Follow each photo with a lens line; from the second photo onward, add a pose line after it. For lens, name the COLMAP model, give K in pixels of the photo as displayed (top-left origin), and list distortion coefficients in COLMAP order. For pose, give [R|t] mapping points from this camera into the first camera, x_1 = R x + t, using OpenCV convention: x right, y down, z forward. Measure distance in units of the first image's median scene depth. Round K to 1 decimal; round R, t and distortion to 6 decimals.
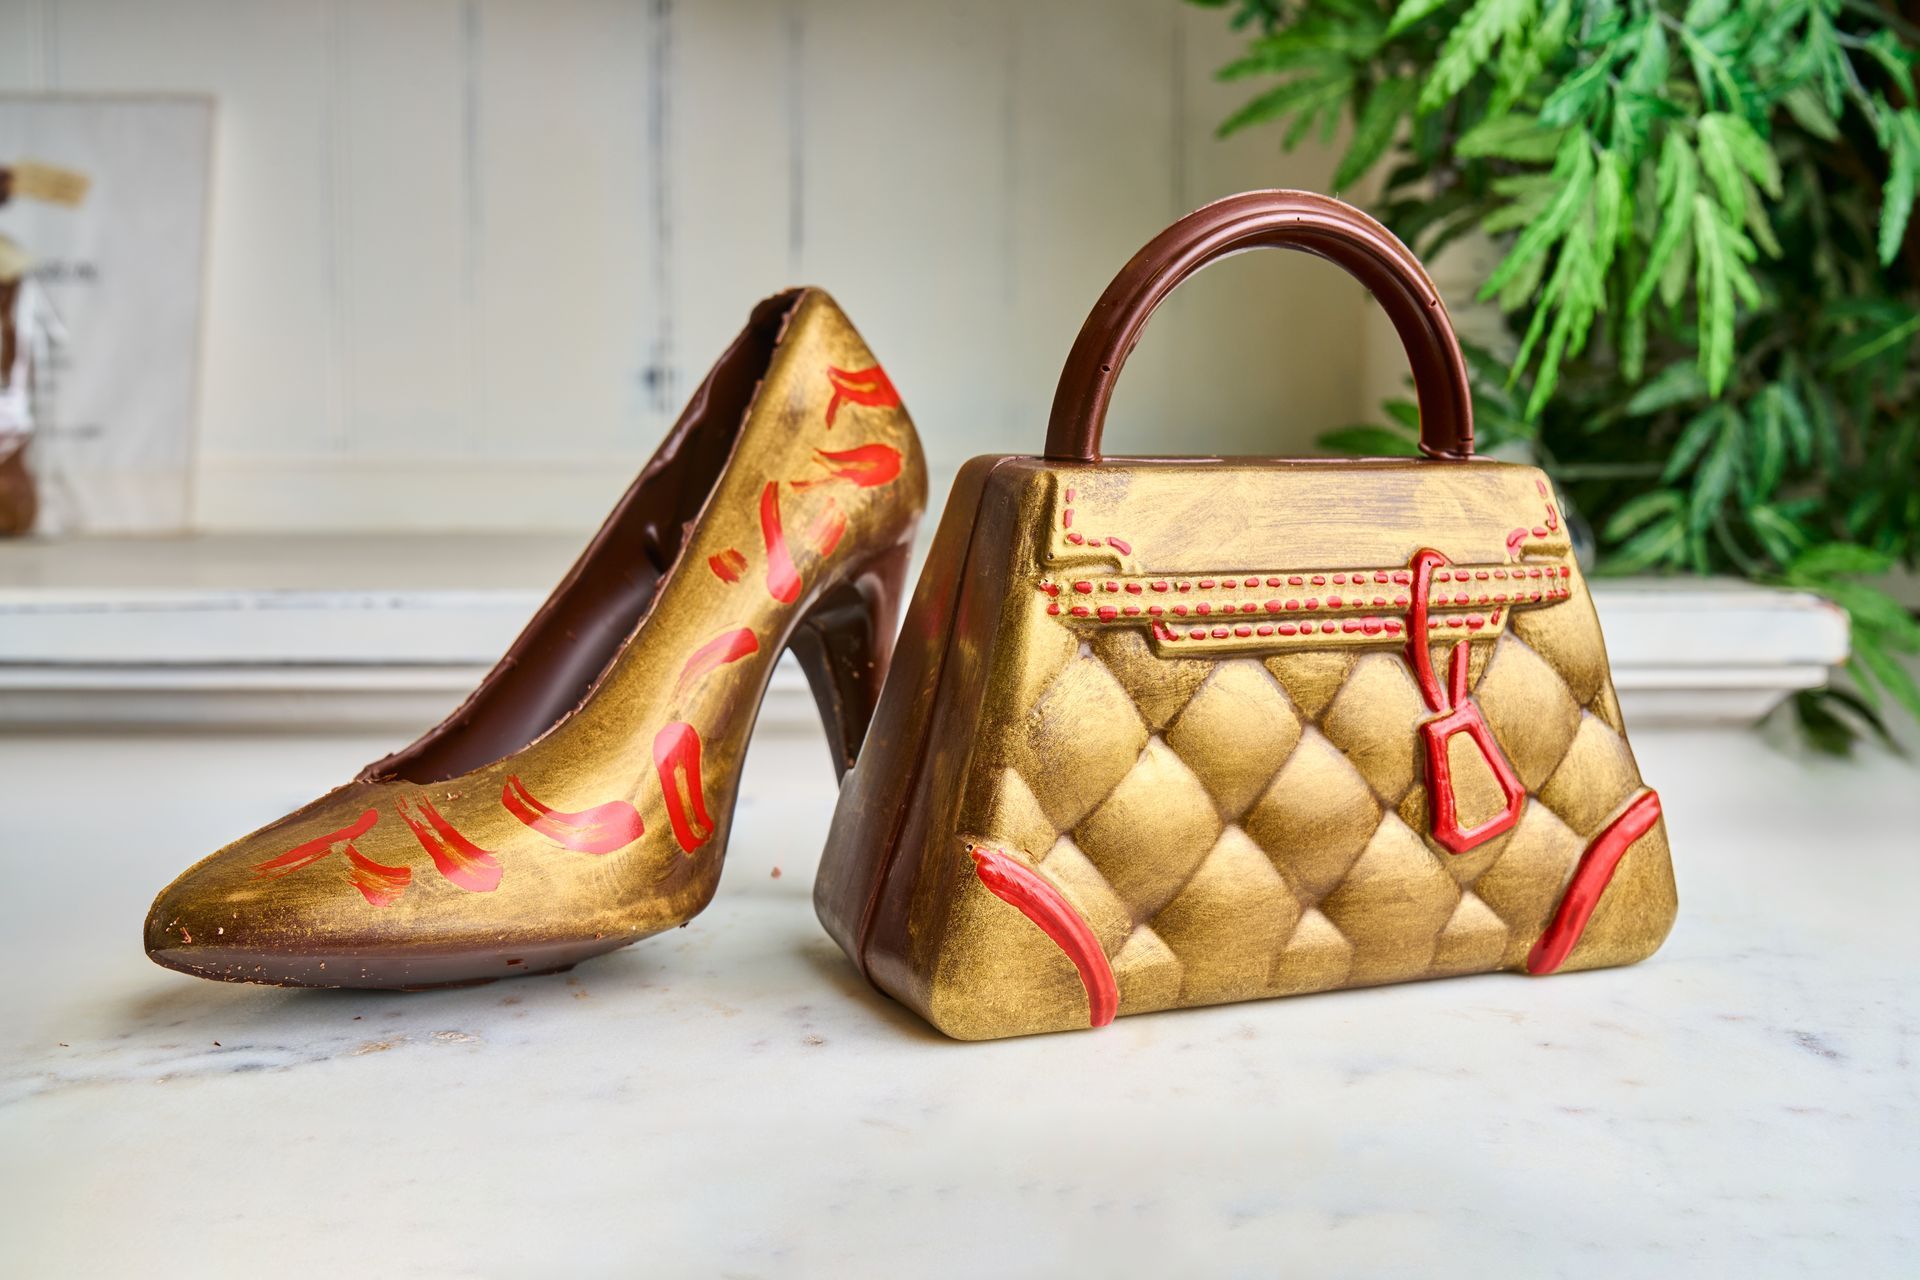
lens RADIAL K [[2146.4, 0, 960.0], [0, 2146.4, 640.0], [0, 0, 1]] dist [-0.043238, -0.006537]
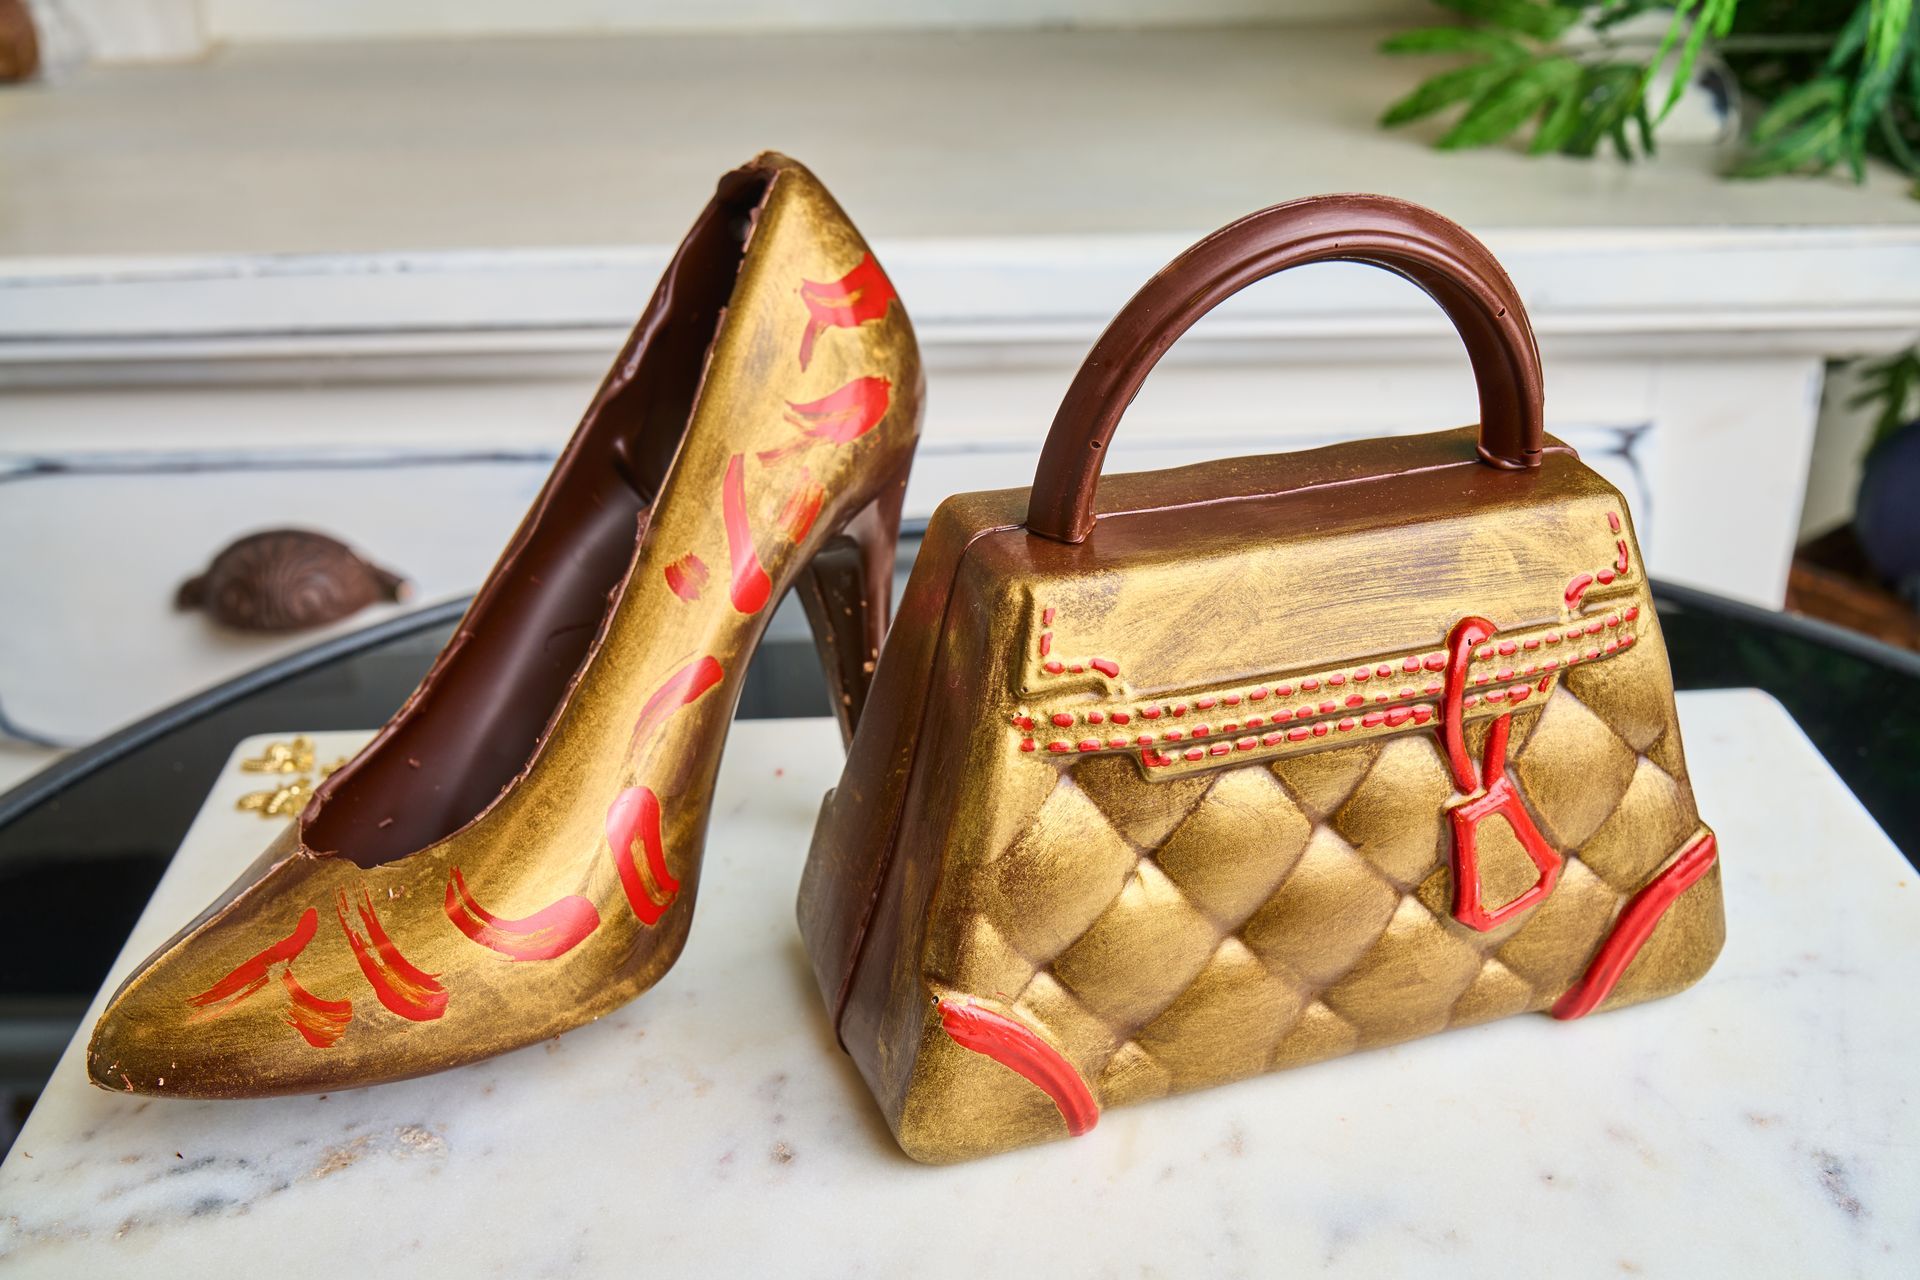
lens RADIAL K [[2146.4, 0, 960.0], [0, 2146.4, 640.0], [0, 0, 1]] dist [-0.043238, -0.006537]
pose [[0.997968, 0.006398, -0.063397, 0.066522], [0.016334, 0.936015, 0.351582, -0.342309], [0.061590, -0.351903, 0.934008, 0.170931]]
